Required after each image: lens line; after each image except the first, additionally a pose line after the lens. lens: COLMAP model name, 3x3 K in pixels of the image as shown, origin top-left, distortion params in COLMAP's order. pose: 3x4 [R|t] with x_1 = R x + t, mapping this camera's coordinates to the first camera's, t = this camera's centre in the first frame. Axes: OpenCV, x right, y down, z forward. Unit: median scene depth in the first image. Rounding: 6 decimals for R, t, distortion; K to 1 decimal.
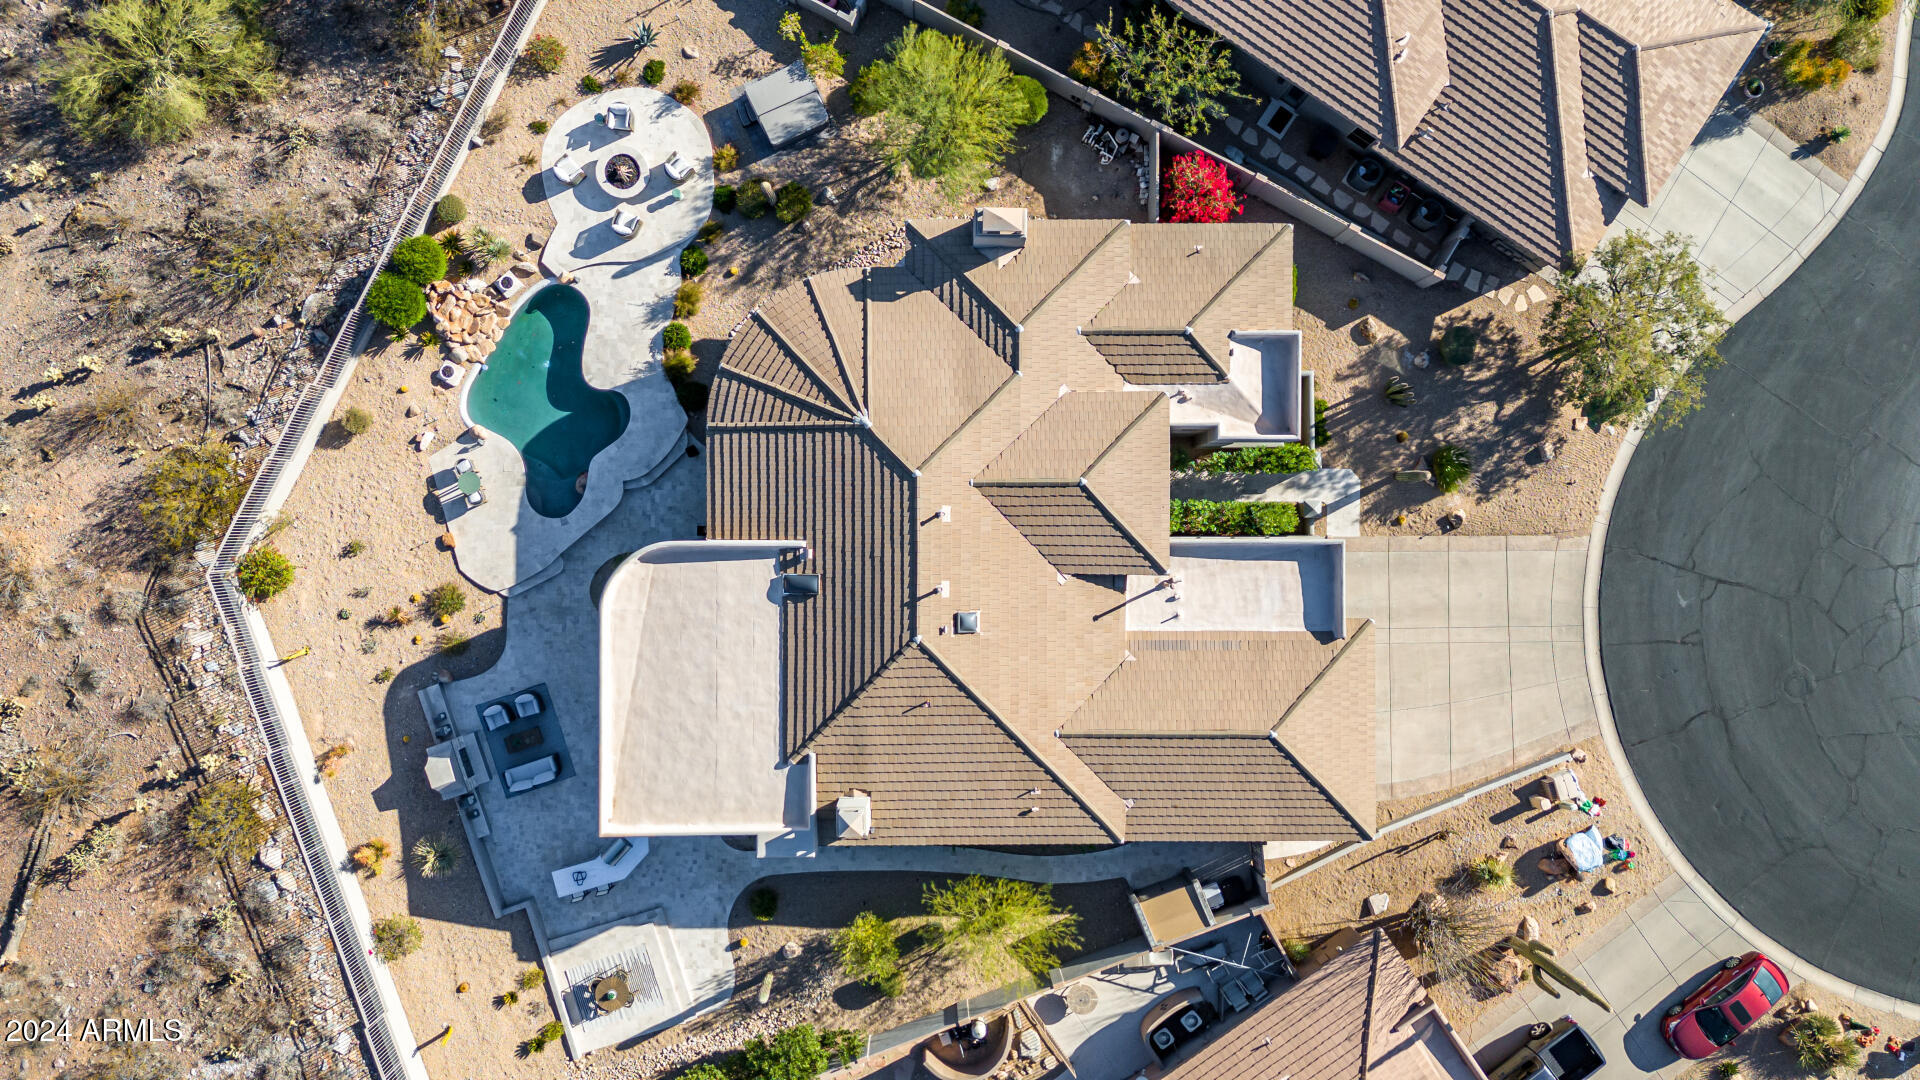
lens RADIAL K [[1345.5, 0, 962.7], [0, 1345.5, 539.9], [0, 0, 1]] dist [0.083166, -0.075276]
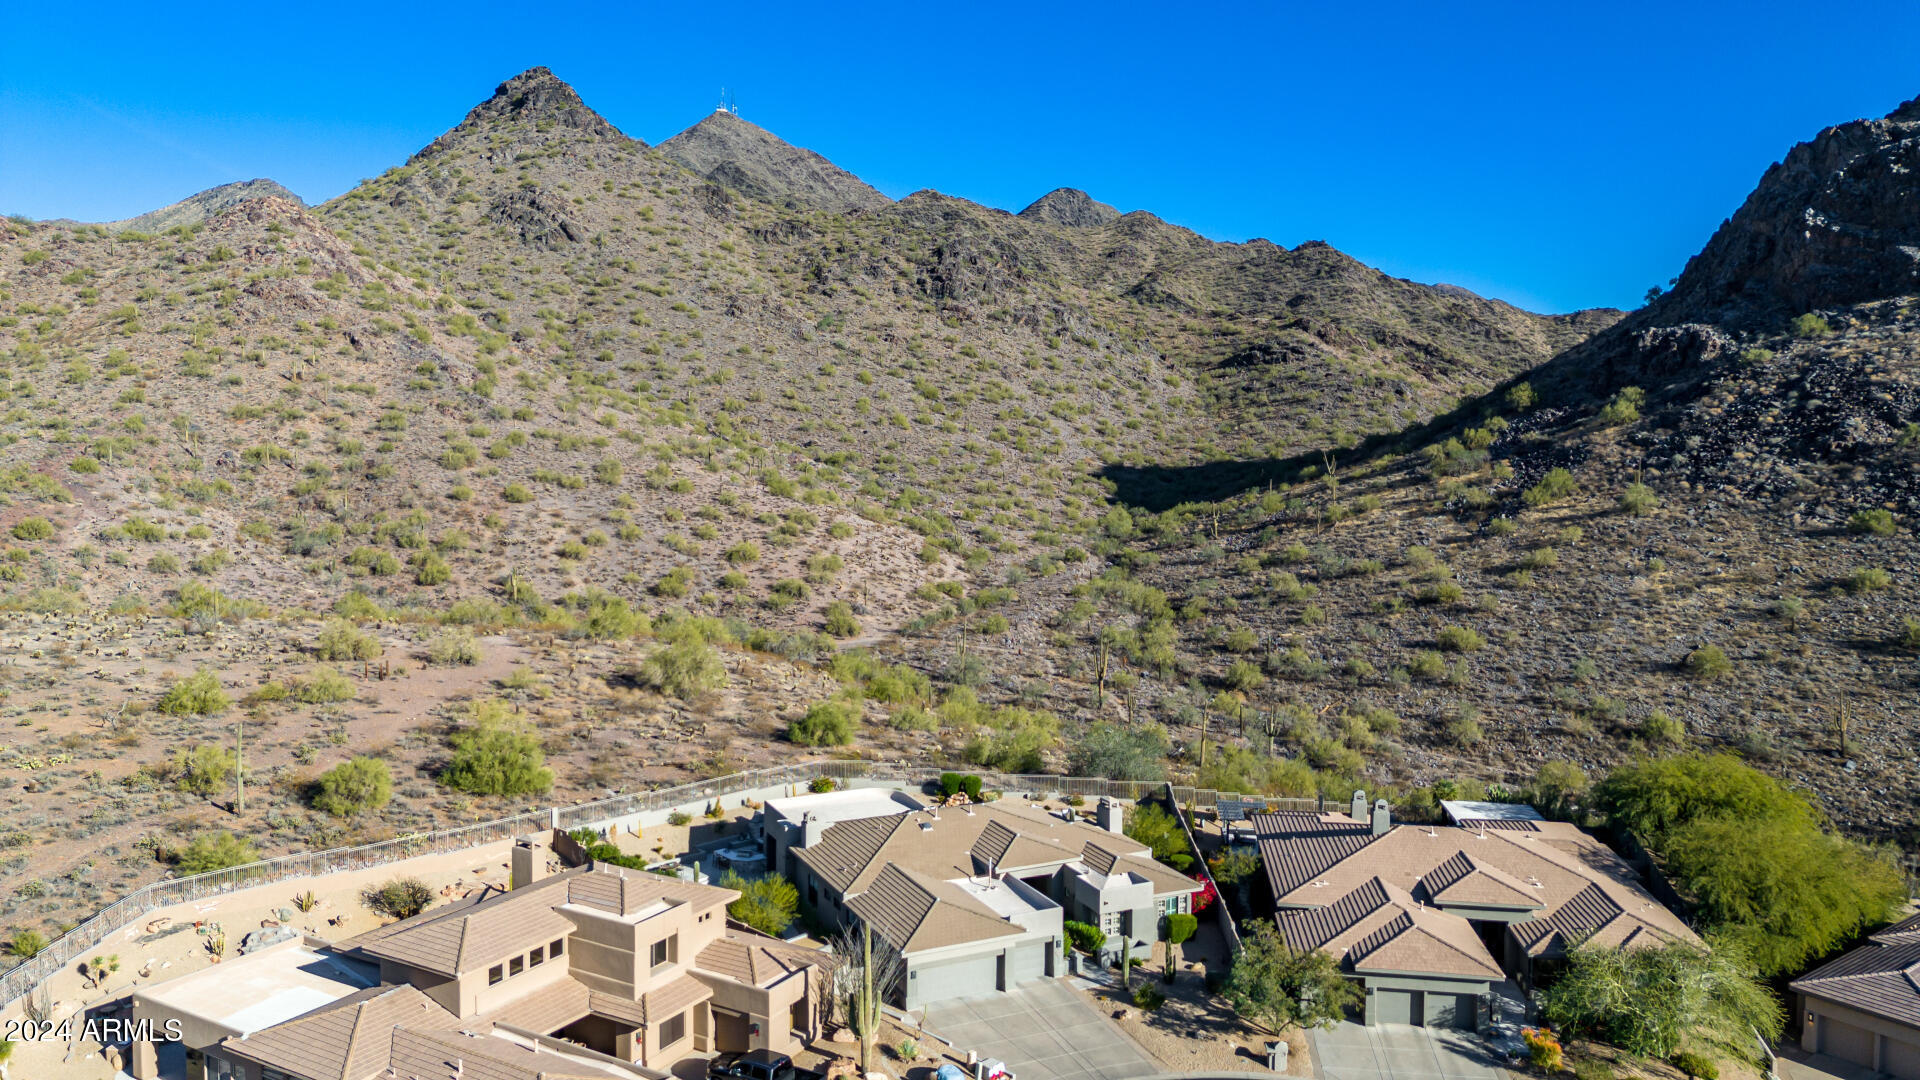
lens RADIAL K [[1345.5, 0, 964.1], [0, 1345.5, 547.3], [0, 0, 1]] dist [0.083166, -0.075276]
pose [[0.427511, 0.063596, -0.901770, 1.635959], [-0.904010, 0.030467, -0.426424, 0.773707], [0.000355, 0.997511, 0.070517, 0.426610]]
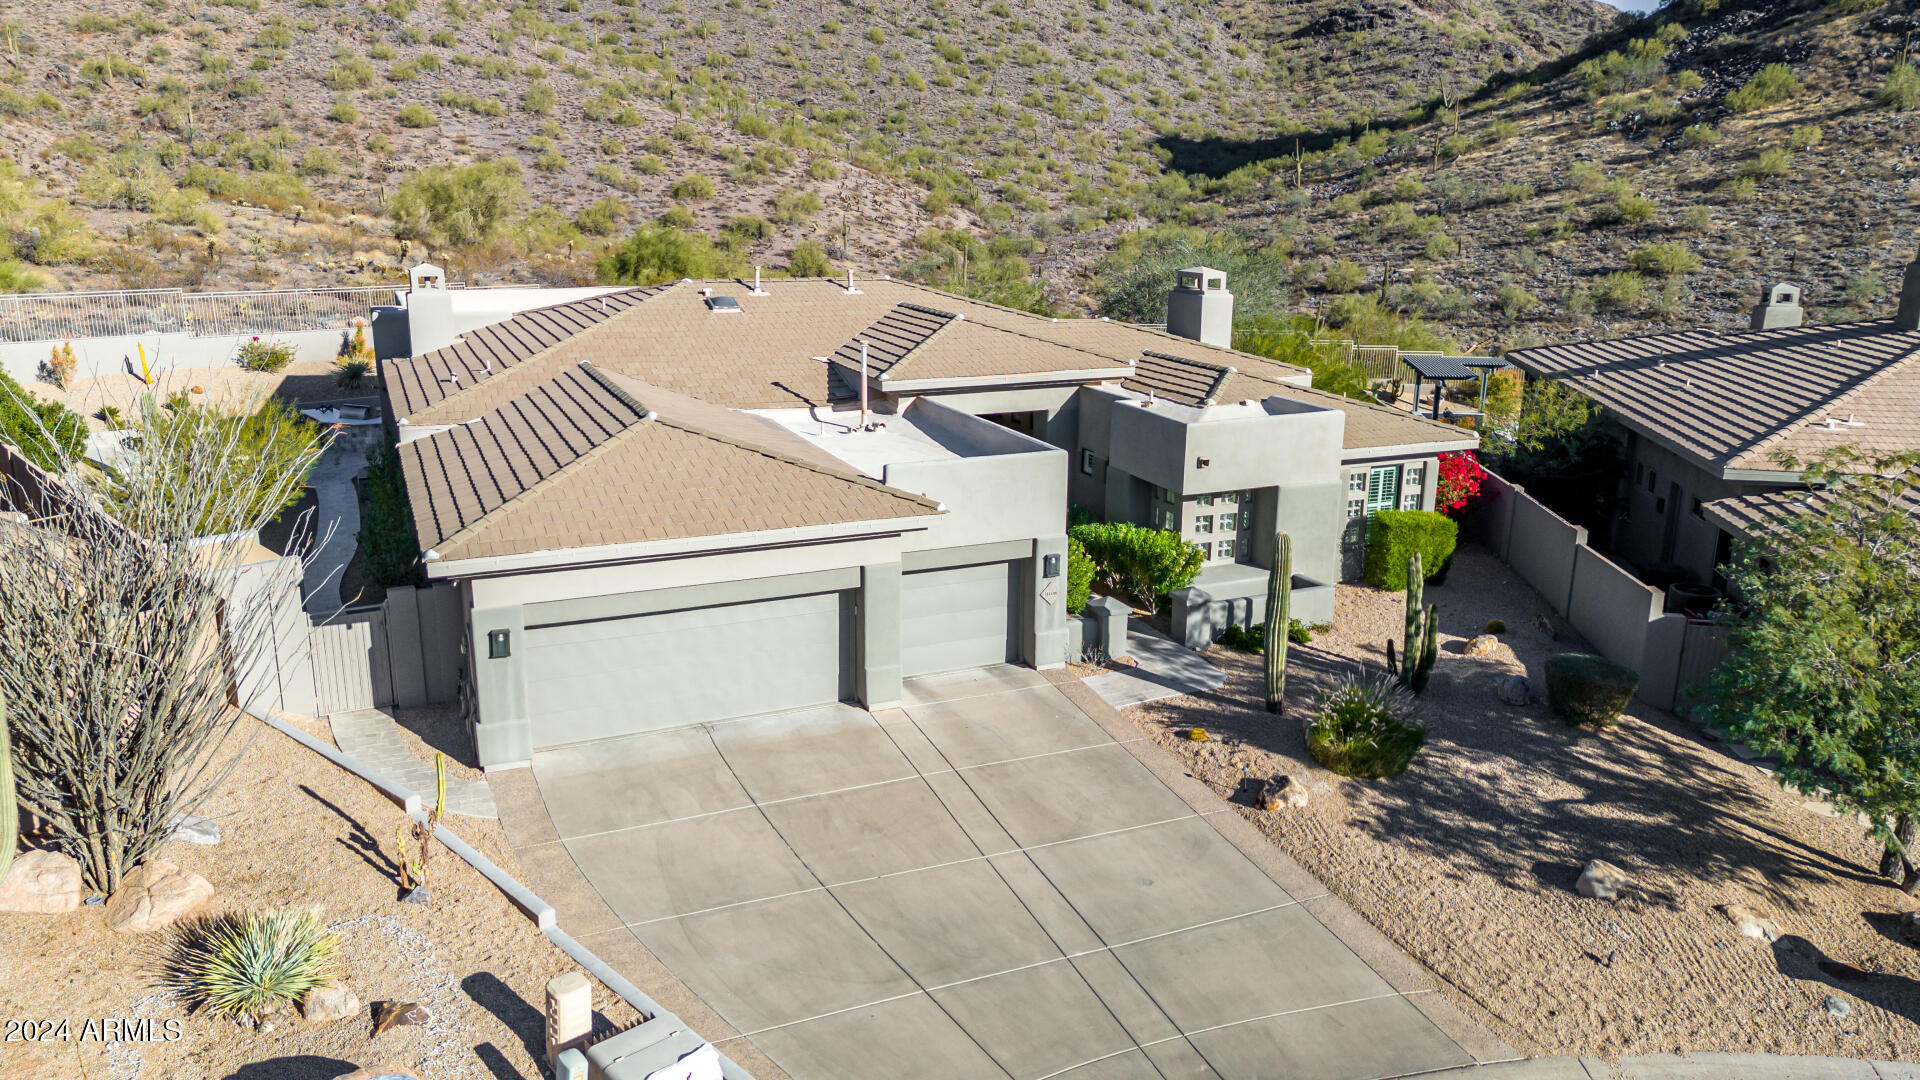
lens RADIAL K [[1345.5, 0, 962.0], [0, 1345.5, 531.6], [0, 0, 1]] dist [0.083166, -0.075276]
pose [[0.399636, 0.221003, -0.889634, 0.691229], [-0.916667, 0.092691, -0.388753, 0.224632], [-0.003454, 0.970858, 0.239629, 0.876910]]
